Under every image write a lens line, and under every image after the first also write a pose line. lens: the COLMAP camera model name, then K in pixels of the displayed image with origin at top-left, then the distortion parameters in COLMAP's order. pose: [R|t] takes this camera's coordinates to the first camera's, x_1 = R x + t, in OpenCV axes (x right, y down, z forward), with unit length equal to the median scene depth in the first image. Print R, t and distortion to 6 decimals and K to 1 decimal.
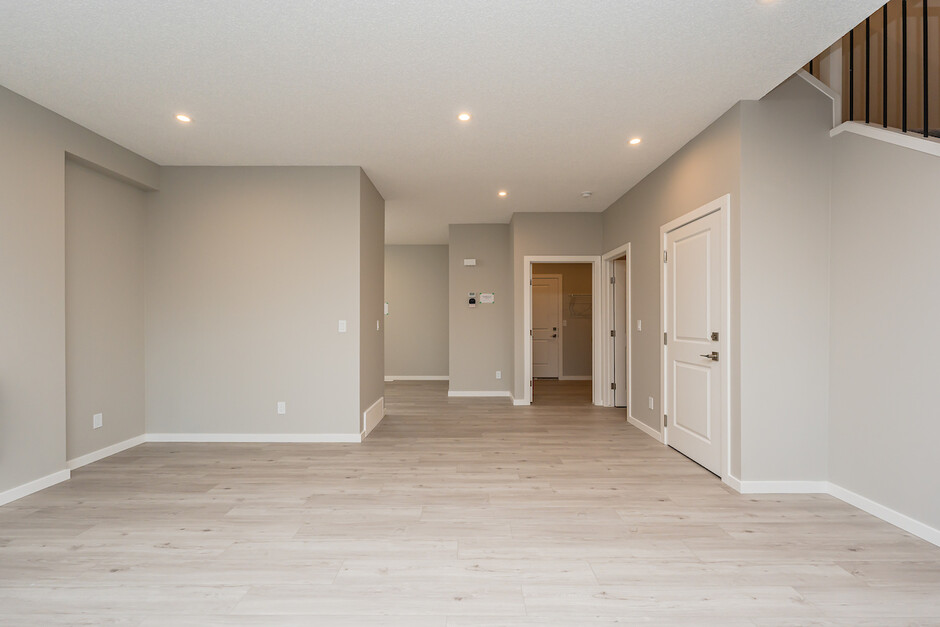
lens RADIAL K [[379.8, 0, 465.4], [0, 379.8, 320.3], [0, 0, 1]] dist [-0.000744, -0.000960]
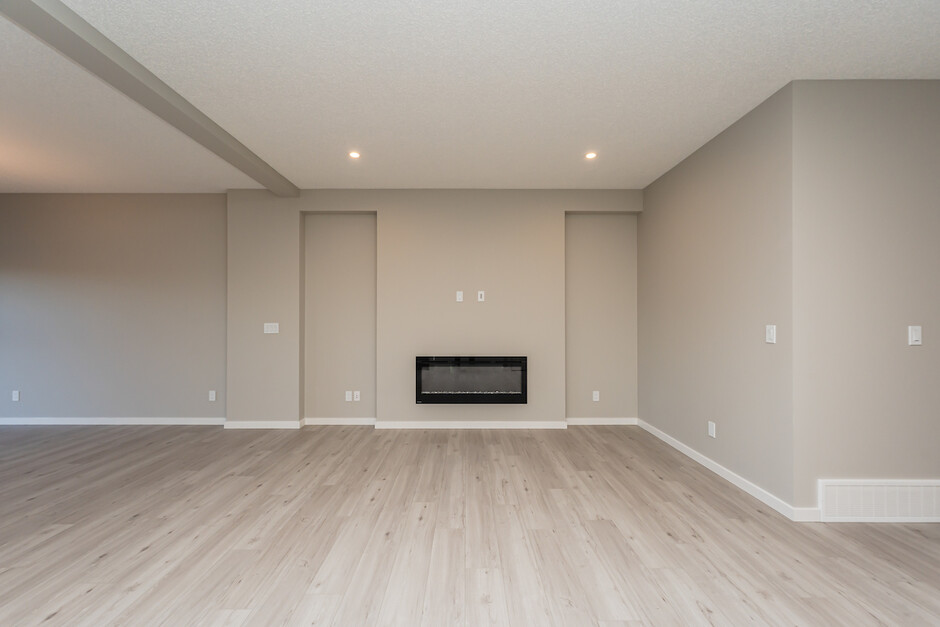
lens RADIAL K [[379.8, 0, 468.7], [0, 379.8, 315.9], [0, 0, 1]] dist [-0.000744, -0.000960]
pose [[0.006645, -0.009750, -0.999930, 0.438912], [-0.001063, 0.999952, -0.009758, -0.011147], [0.999977, 0.001128, 0.006635, 0.588465]]
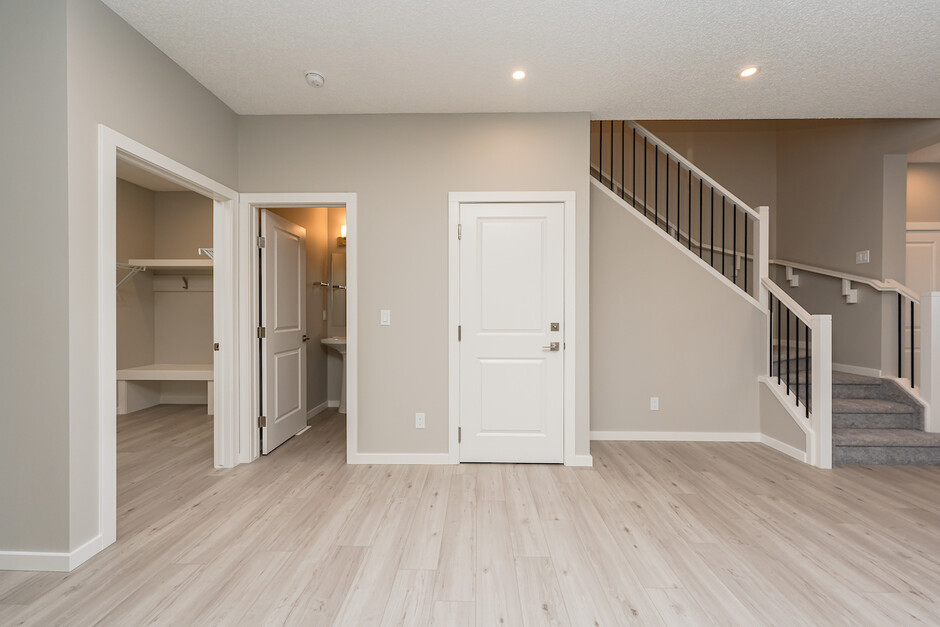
lens RADIAL K [[379.8, 0, 466.9], [0, 379.8, 316.7], [0, 0, 1]] dist [-0.000744, -0.000960]
pose [[0.017631, -0.010171, 0.999793, -0.351775], [0.000381, 0.999948, 0.010165, 0.006311], [-0.999844, 0.000202, 0.017634, 1.227900]]
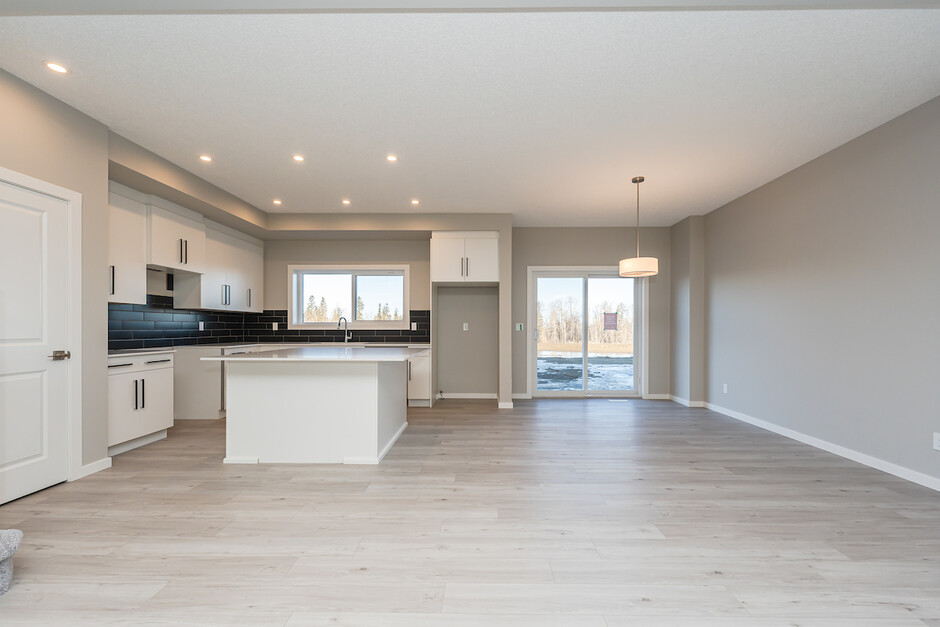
lens RADIAL K [[379.8, 0, 475.5], [0, 379.8, 317.9], [0, 0, 1]] dist [-0.000744, -0.000960]
pose [[-0.999840, -0.000771, 0.017845, -0.013938], [-0.001222, 0.999680, -0.025263, 0.027498], [-0.017819, -0.025281, -0.999522, 0.490306]]
